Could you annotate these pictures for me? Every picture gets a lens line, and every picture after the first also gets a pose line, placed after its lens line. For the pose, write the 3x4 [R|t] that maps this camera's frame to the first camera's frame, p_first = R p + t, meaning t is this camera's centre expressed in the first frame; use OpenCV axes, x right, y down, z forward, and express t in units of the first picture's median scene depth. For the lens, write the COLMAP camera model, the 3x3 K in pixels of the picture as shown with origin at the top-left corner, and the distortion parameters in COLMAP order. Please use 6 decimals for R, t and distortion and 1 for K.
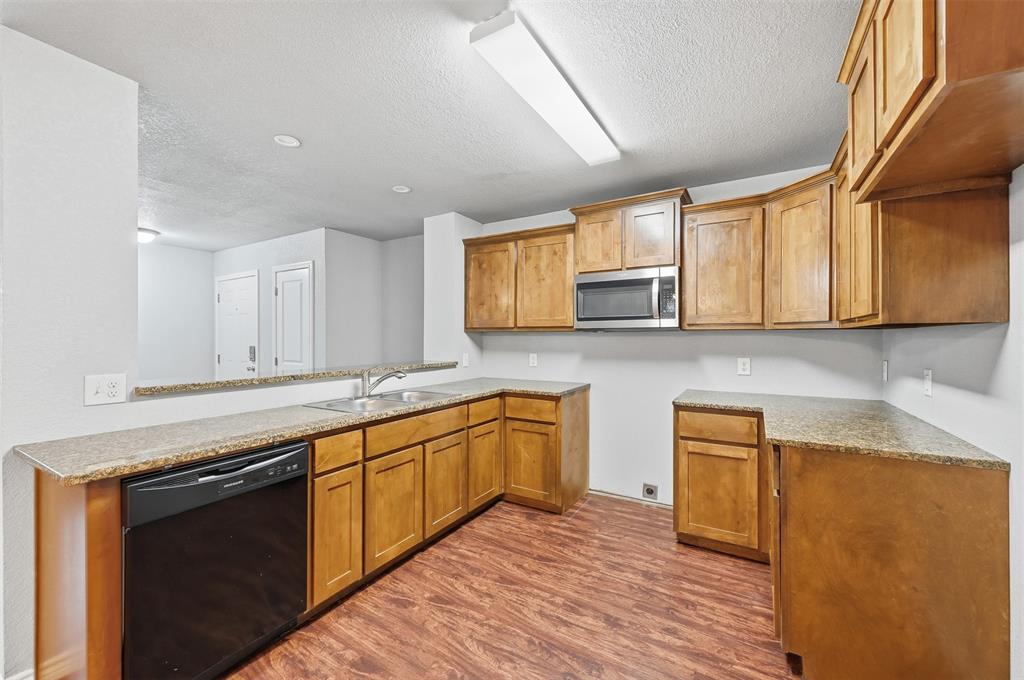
lens RADIAL K [[404.6, 0, 516.0], [0, 404.6, 338.2], [0, 0, 1]] dist [-0.001412, 0.000056]
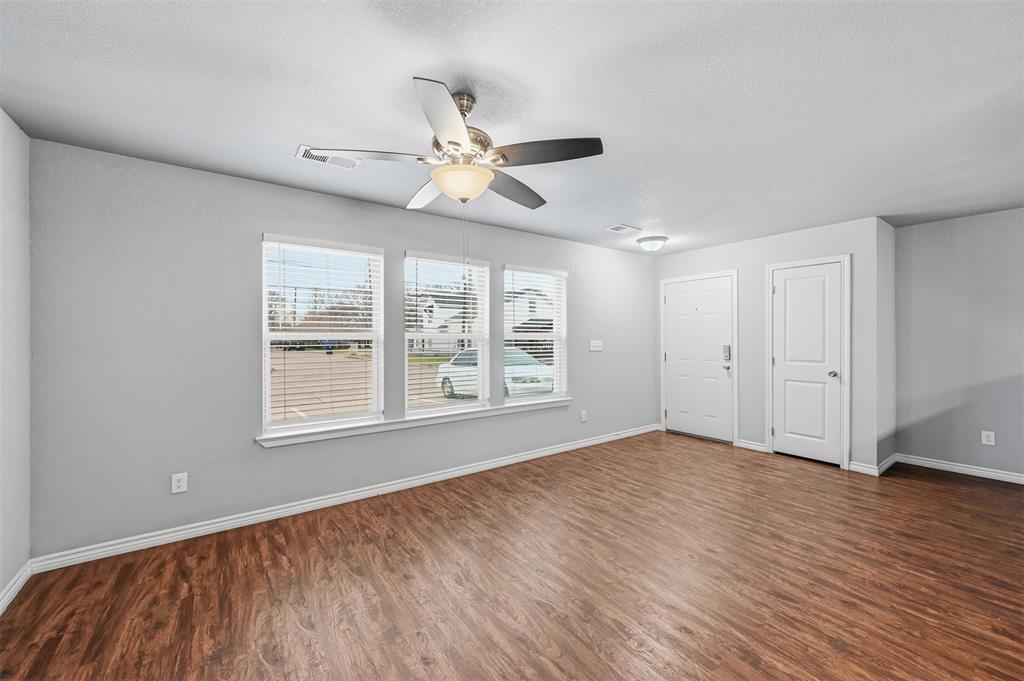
lens RADIAL K [[404.6, 0, 516.0], [0, 404.6, 338.7], [0, 0, 1]] dist [-0.001412, 0.000056]
pose [[0.919793, -0.000321, -0.392404, -1.352251], [0.001883, 0.999992, 0.003594, -0.000851], [0.392400, -0.004045, 0.919786, -0.268191]]
